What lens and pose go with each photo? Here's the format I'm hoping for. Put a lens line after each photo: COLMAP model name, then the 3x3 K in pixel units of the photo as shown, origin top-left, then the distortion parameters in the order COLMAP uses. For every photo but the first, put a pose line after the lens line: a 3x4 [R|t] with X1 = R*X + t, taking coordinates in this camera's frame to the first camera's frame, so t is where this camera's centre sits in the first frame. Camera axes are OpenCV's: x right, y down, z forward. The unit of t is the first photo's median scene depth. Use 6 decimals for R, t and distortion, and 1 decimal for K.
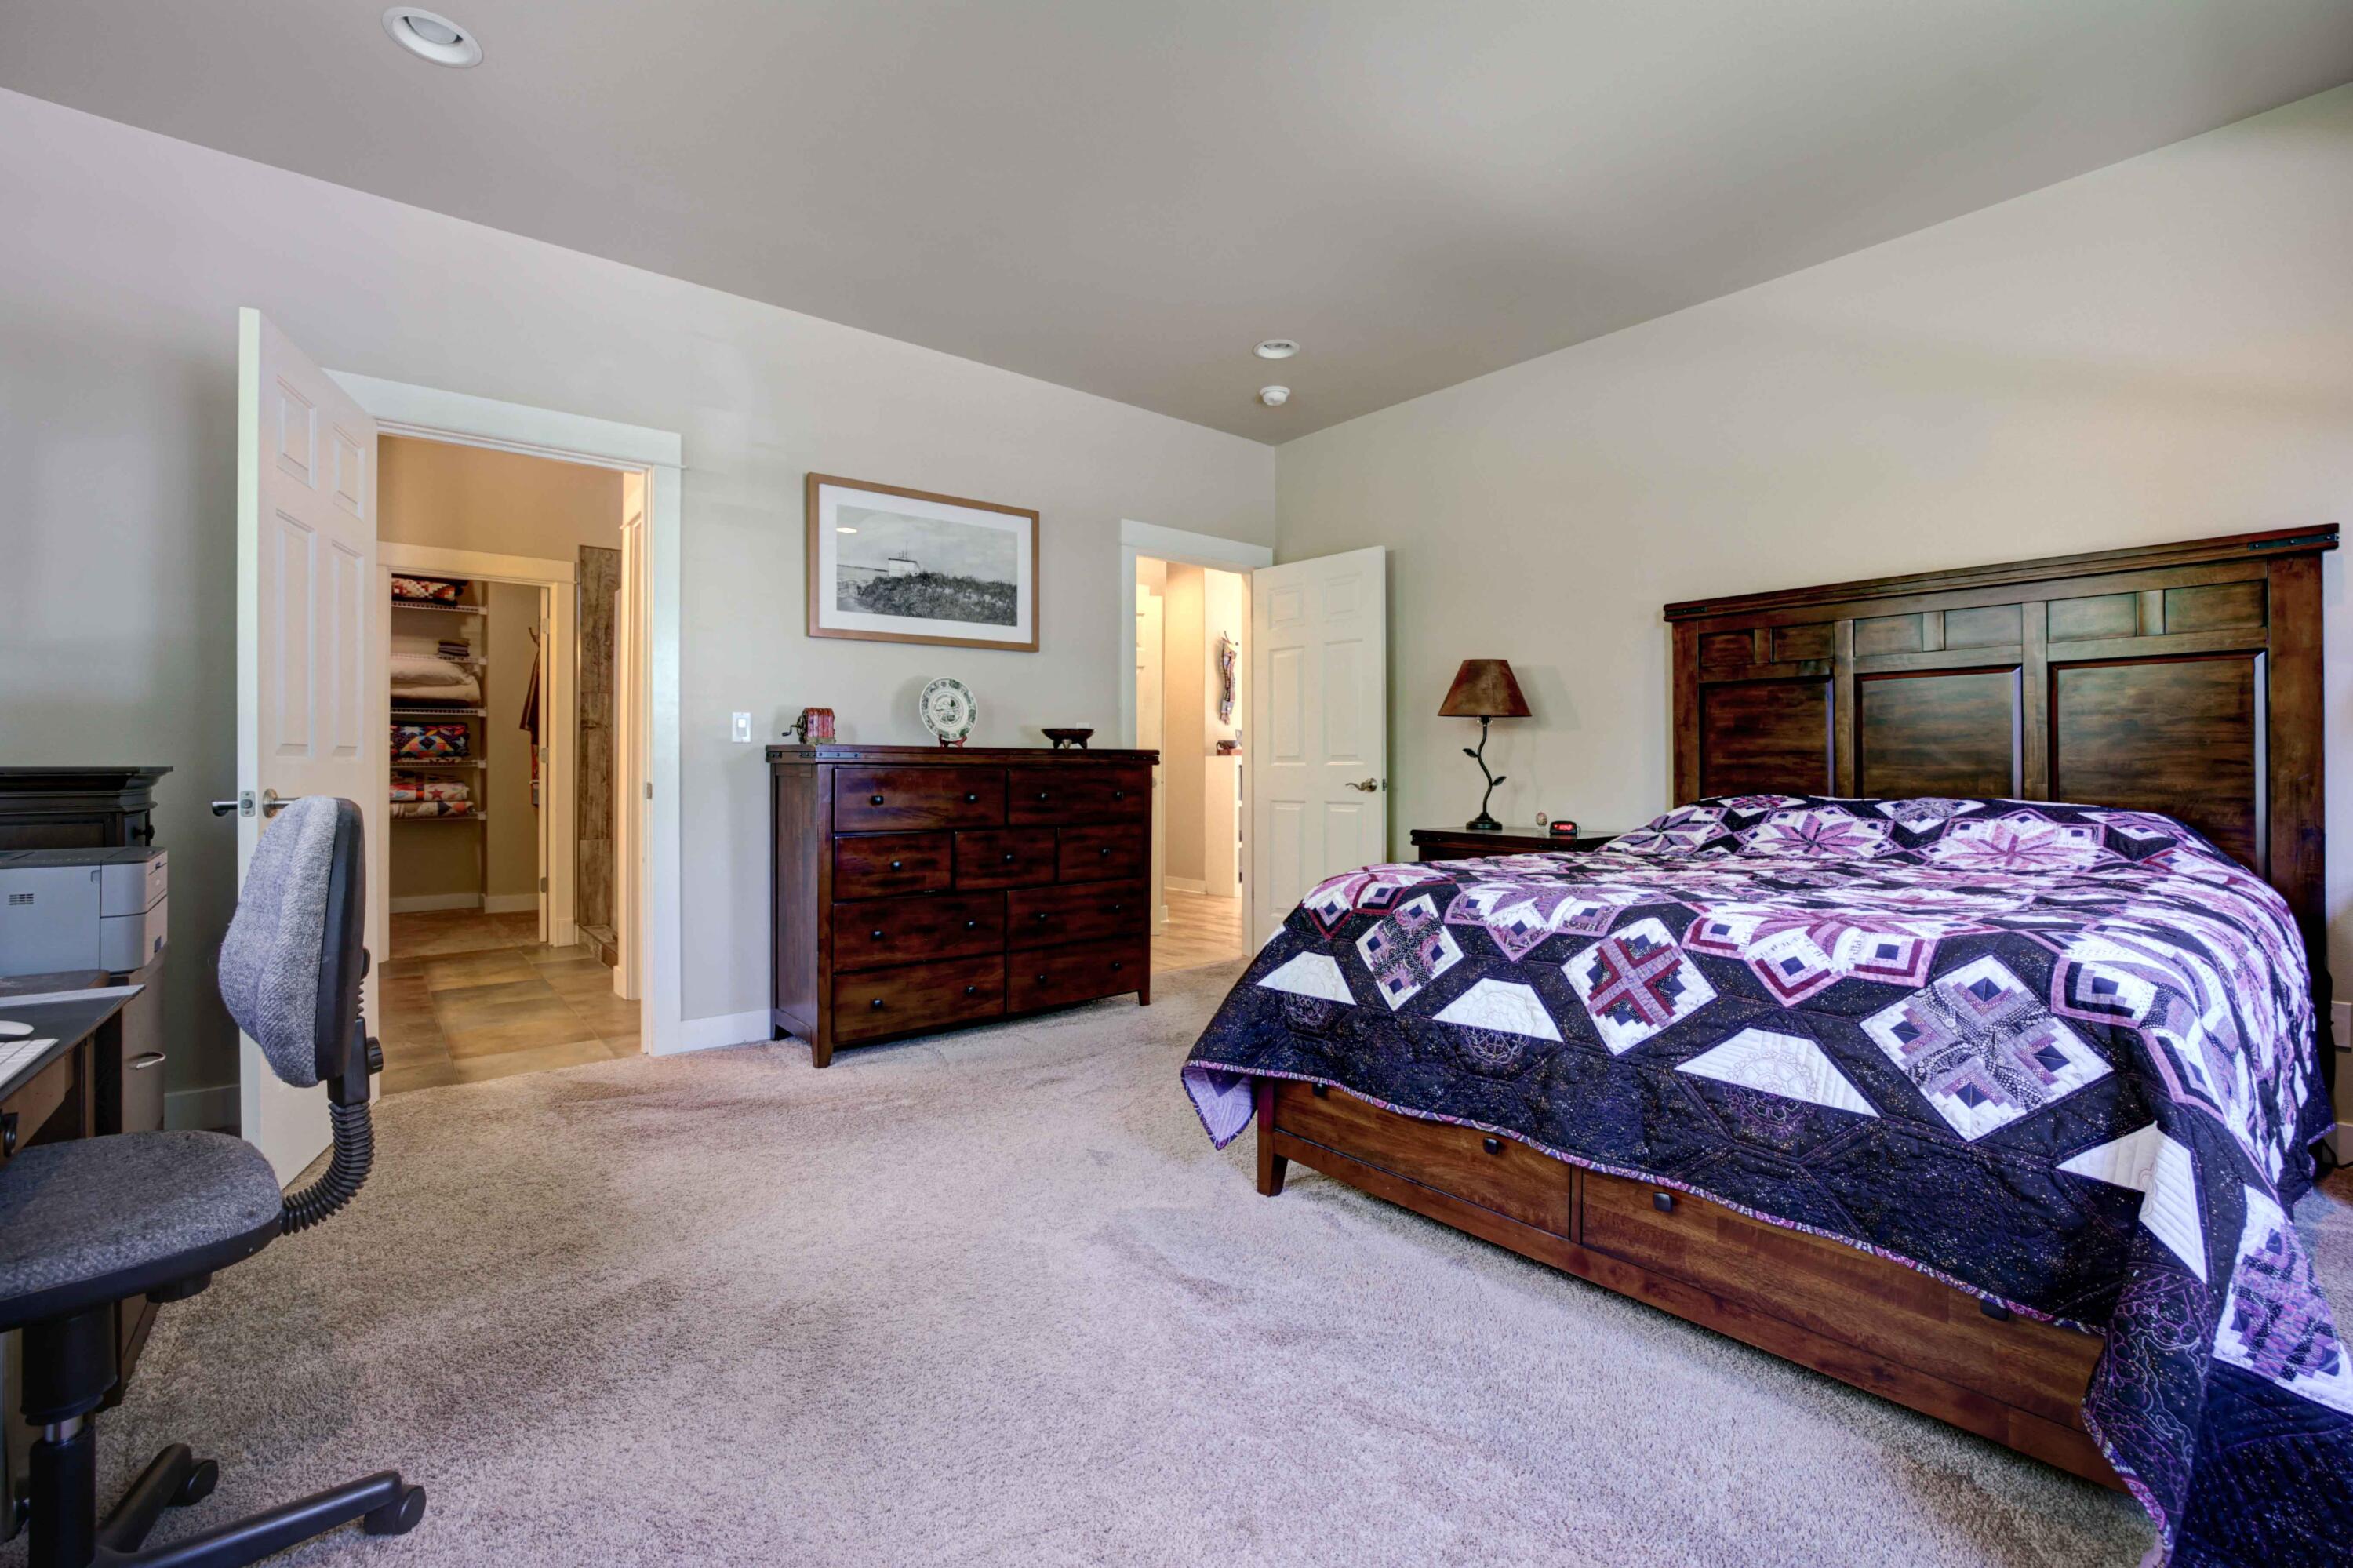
lens RADIAL K [[1034.3, 0, 1176.7], [0, 1034.3, 770.5], [0, 0, 1]] dist [-0.033904, 0.009338]
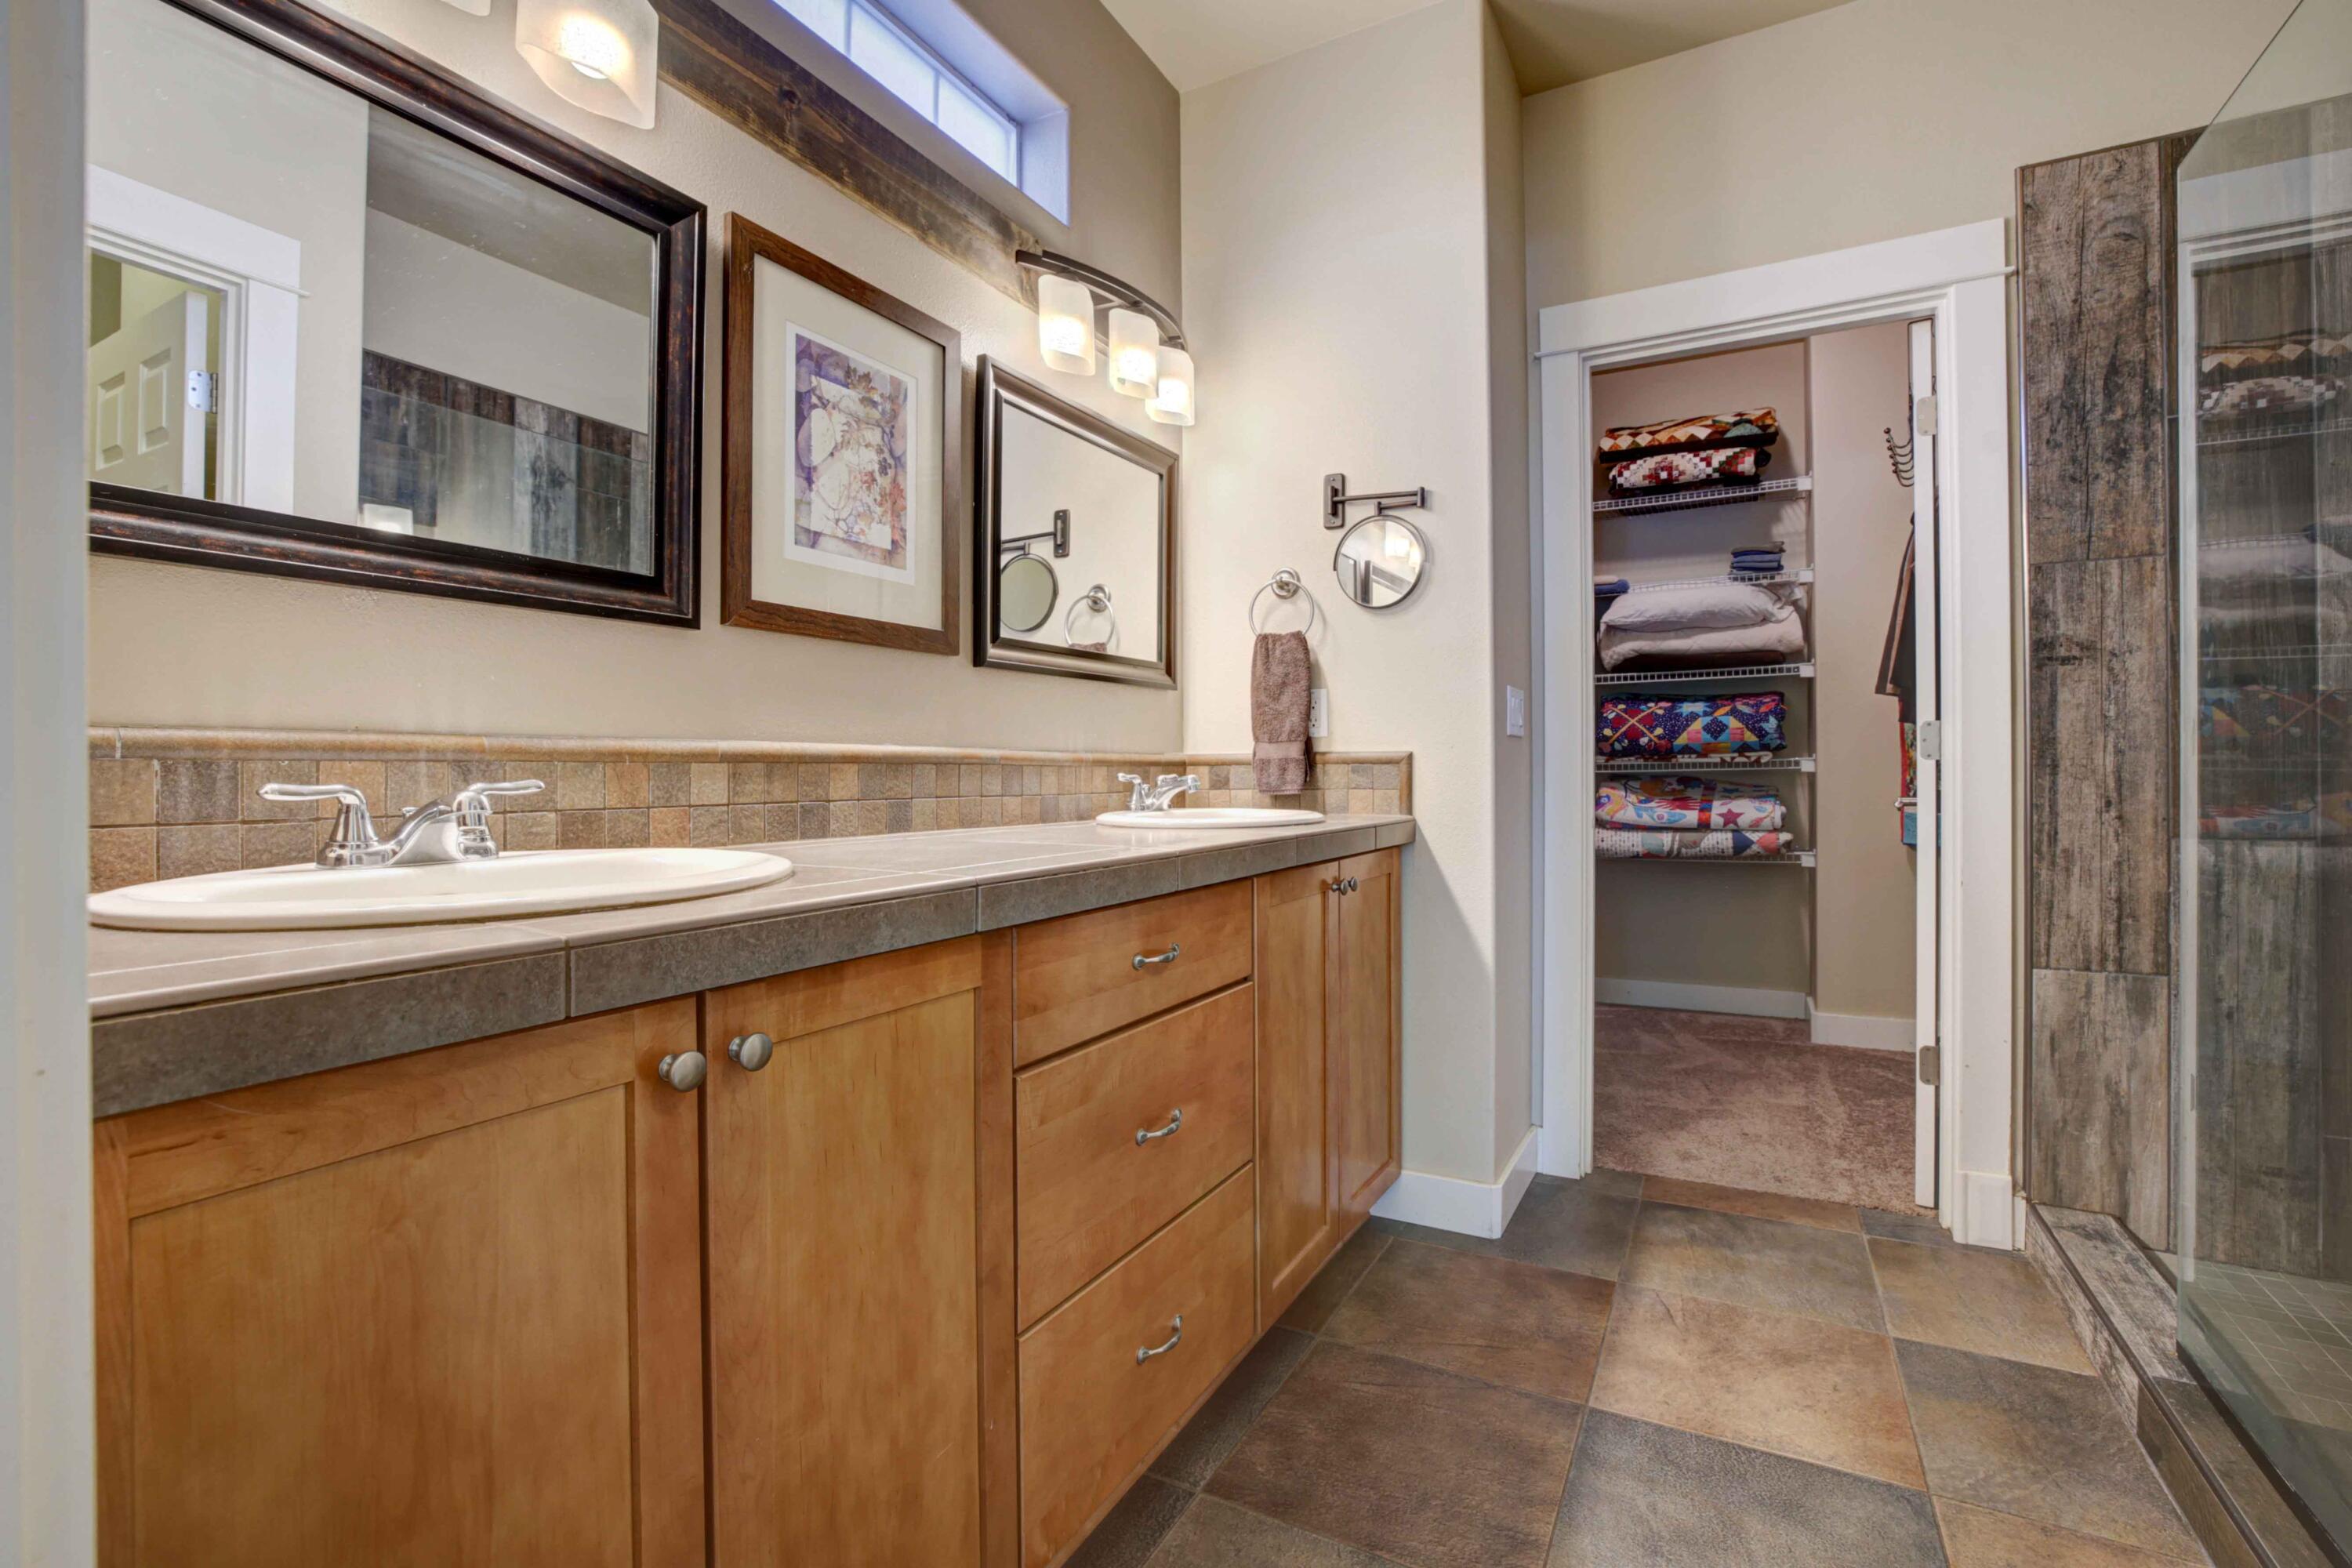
lens RADIAL K [[1033.8, 0, 1179.2], [0, 1033.8, 771.4], [0, 0, 1]] dist [-0.033904, 0.009338]
pose [[0.373526, -0.004909, -0.927607, -0.304305], [0.006876, 0.999973, -0.002523, -0.003549], [0.927594, -0.005436, 0.373550, 0.490738]]
